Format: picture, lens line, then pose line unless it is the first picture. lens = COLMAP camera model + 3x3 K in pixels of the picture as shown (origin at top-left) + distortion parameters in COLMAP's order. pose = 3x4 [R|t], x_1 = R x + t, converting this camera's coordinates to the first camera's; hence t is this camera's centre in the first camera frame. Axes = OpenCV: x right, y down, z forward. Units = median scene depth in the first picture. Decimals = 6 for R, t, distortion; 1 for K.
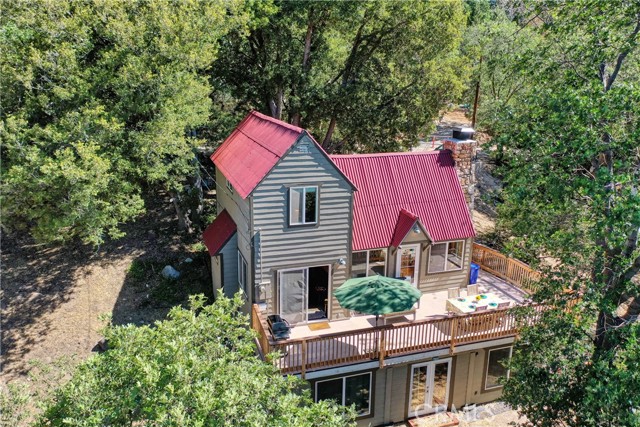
lens RADIAL K [[512.4, 0, 320.0], [0, 512.4, 213.5], [0, 0, 1]] dist [-0.003224, -0.002452]
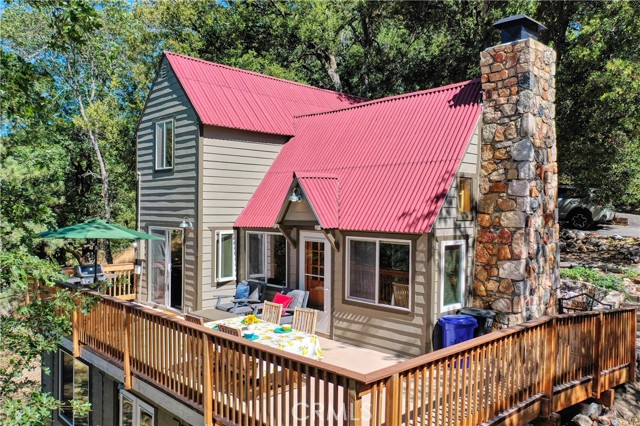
lens RADIAL K [[512.4, 0, 320.0], [0, 512.4, 213.0], [0, 0, 1]] dist [-0.003224, -0.002452]
pose [[0.421558, -0.004773, -0.906789, 0.729593], [-0.243784, 0.962575, -0.118400, 0.112059], [0.873418, 0.270973, 0.404617, 0.835031]]
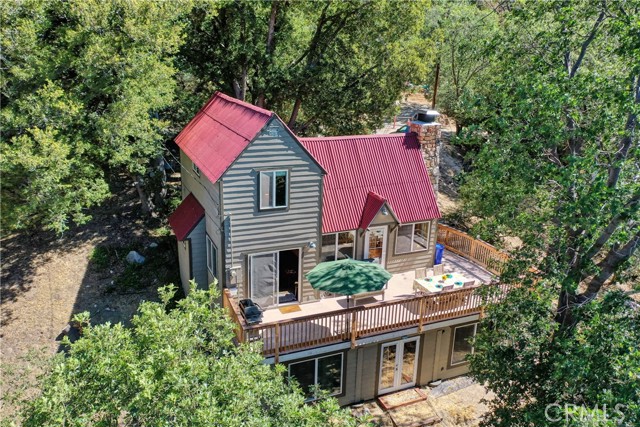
lens RADIAL K [[511.2, 0, 320.0], [0, 511.2, 213.5], [0, 0, 1]] dist [0.000897, 0.001572]
pose [[0.996948, -0.011966, 0.077142, -0.017736], [0.008980, 0.999201, 0.038946, -0.006108], [-0.077547, -0.038135, 0.996259, -0.000042]]
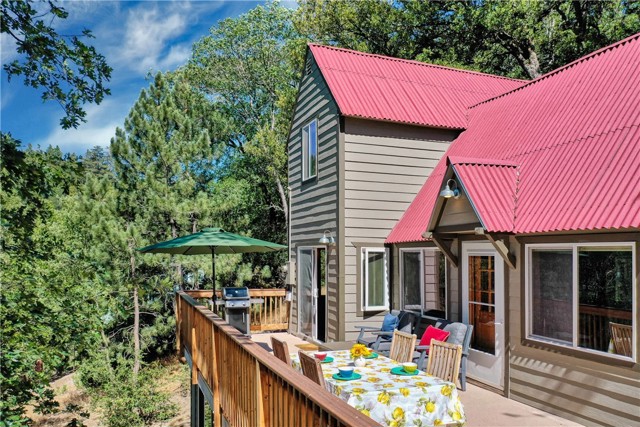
lens RADIAL K [[515.4, 0, 317.7], [0, 515.4, 241.6], [0, 0, 1]] dist [0.010366, 0.003919]
pose [[0.031082, -0.040657, -0.998690, 0.609286], [-0.275768, 0.960042, -0.047666, 0.121808], [0.960722, 0.276888, 0.018628, 0.938959]]
